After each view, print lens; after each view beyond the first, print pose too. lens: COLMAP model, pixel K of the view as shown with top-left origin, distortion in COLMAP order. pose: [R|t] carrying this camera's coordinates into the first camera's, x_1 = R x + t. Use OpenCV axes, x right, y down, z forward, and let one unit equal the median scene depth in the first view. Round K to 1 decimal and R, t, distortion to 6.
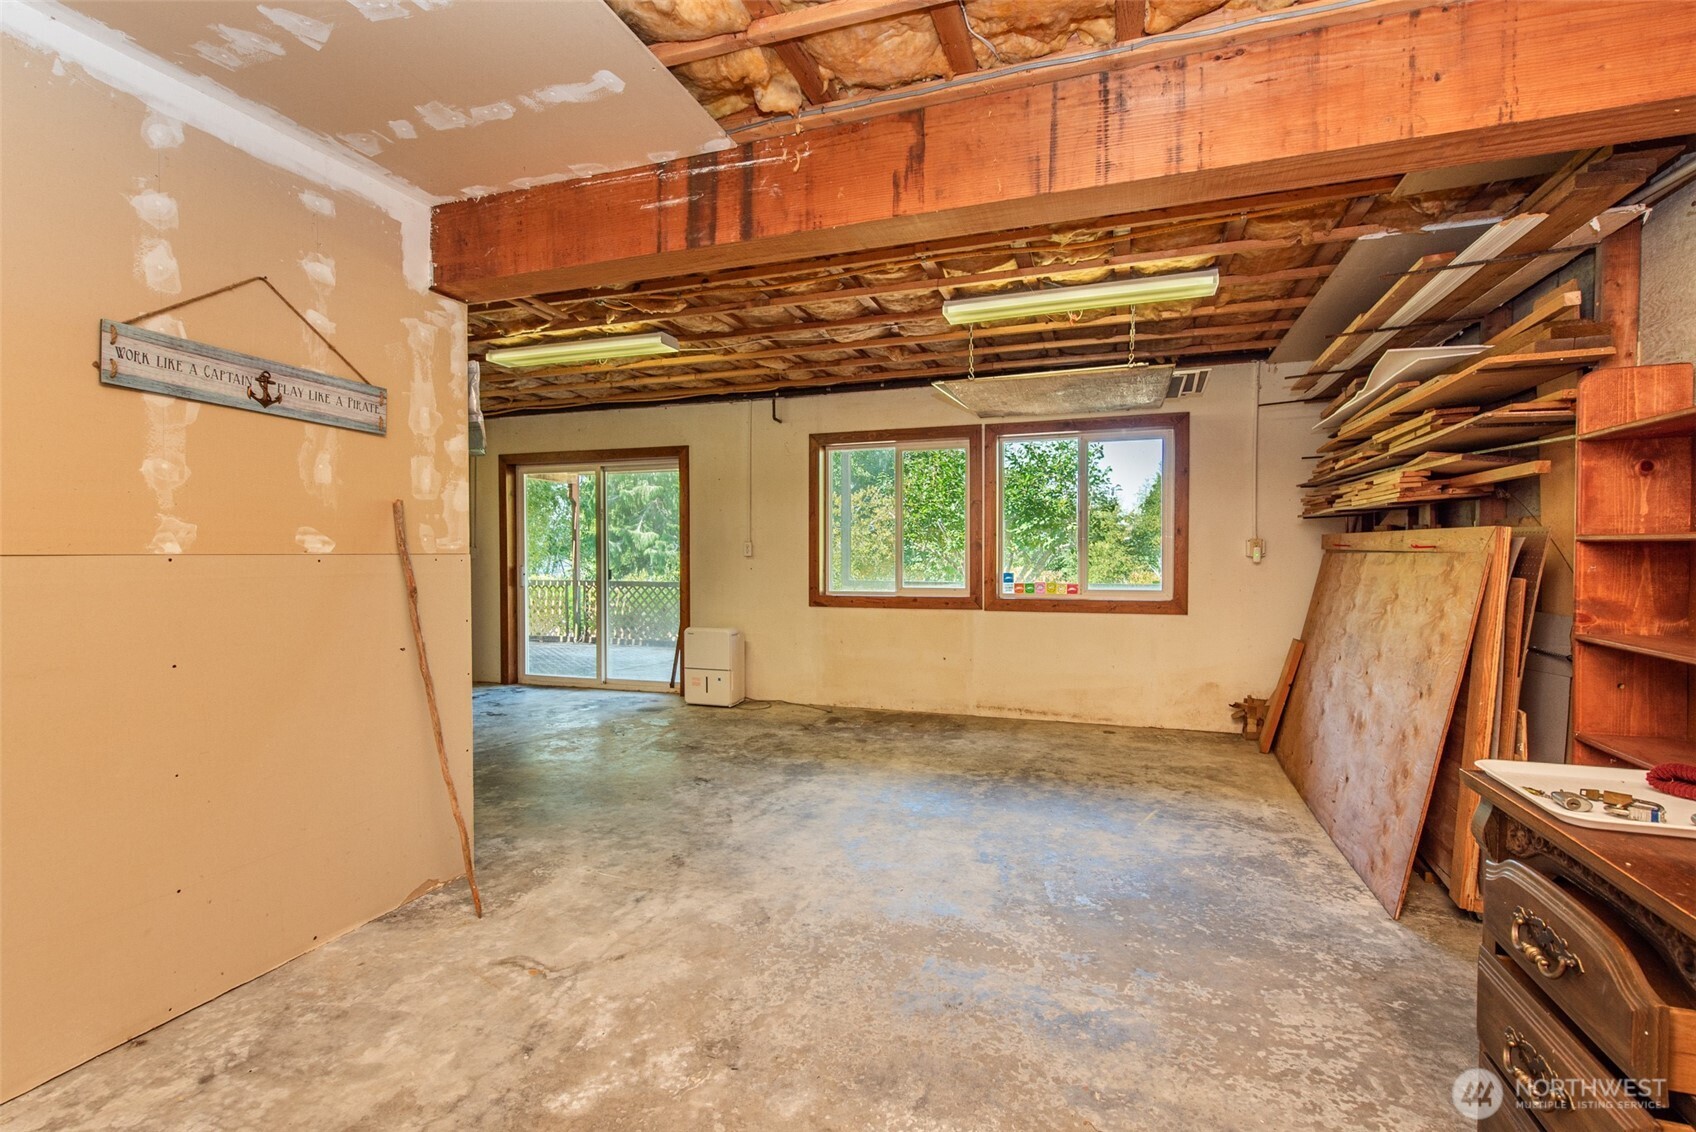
lens RADIAL K [[797.5, 0, 846.5], [0, 797.5, 565.7], [0, 0, 1]] dist [-0.002072, -0.000921]
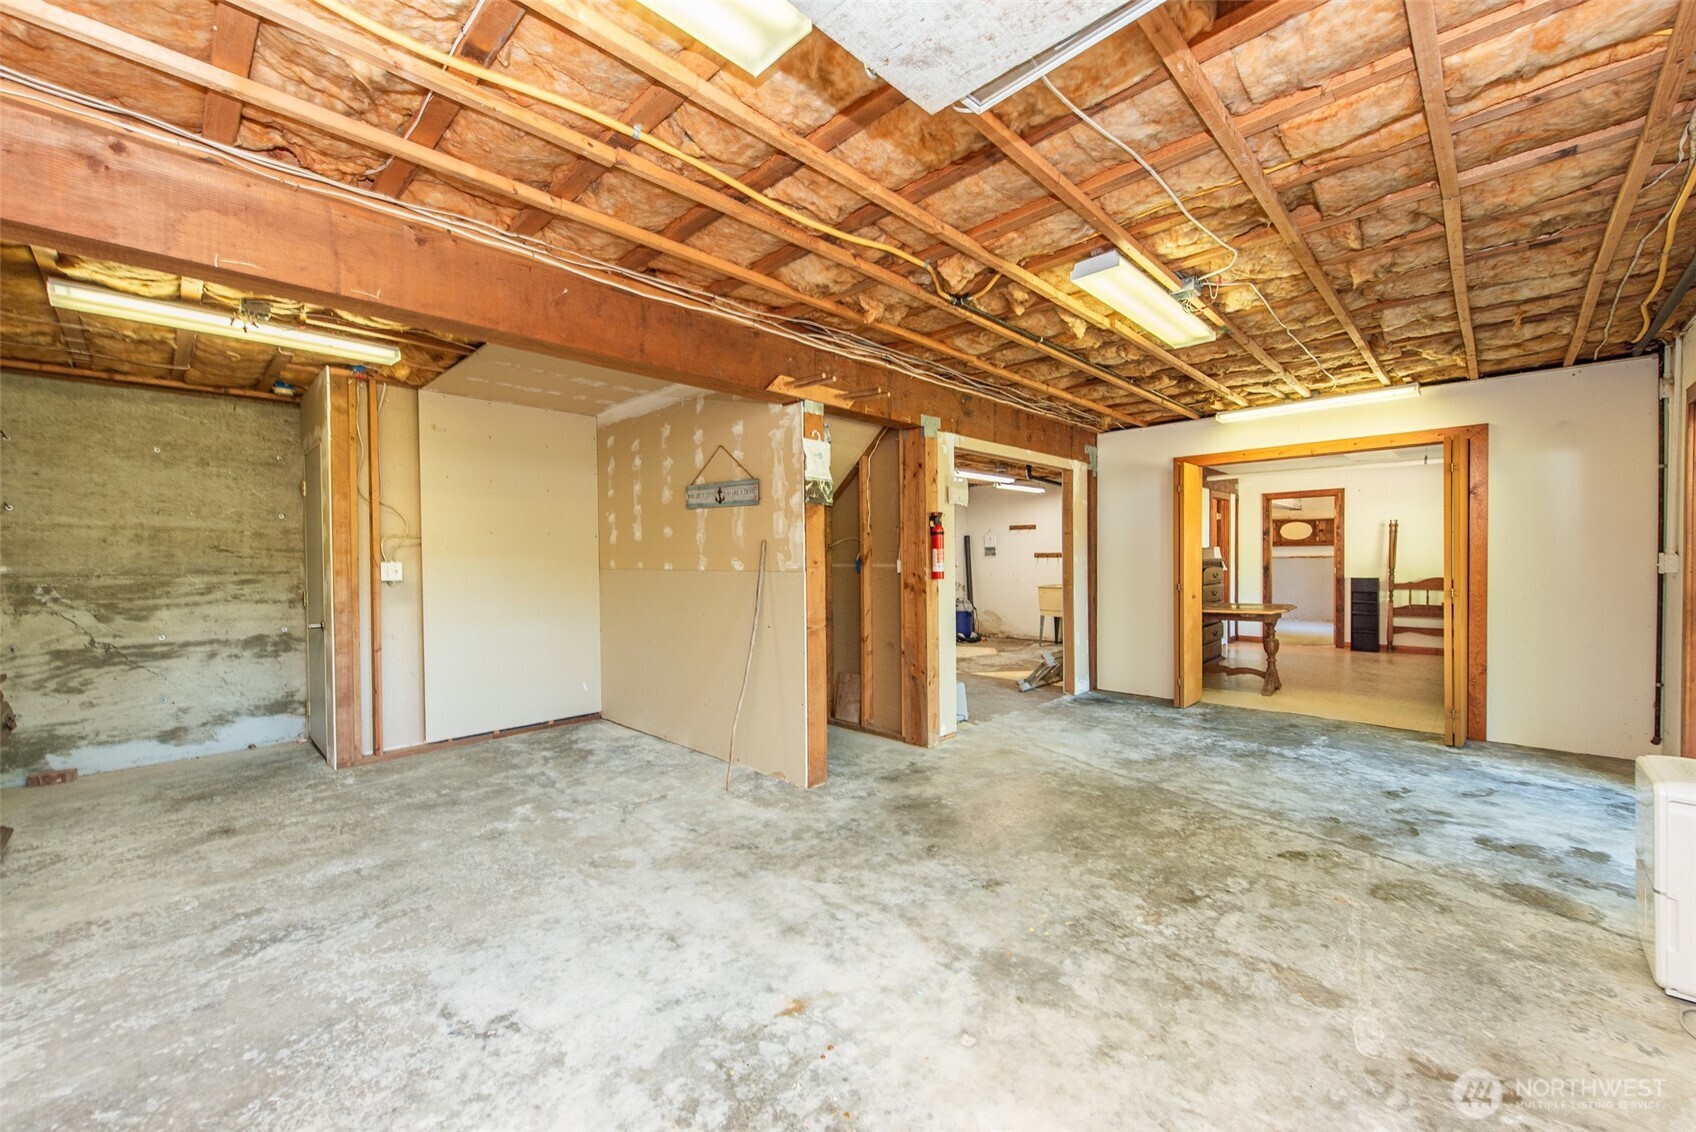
lens RADIAL K [[670.5, 0, 851.3], [0, 670.5, 563.2], [0, 0, 1]] dist [0.006216, -0.000444]
pose [[-0.426113, 0.017231, -0.904506, 0.645304], [-0.005339, 0.999753, 0.021561, -0.061385], [0.904654, 0.014017, -0.425916, 1.710449]]
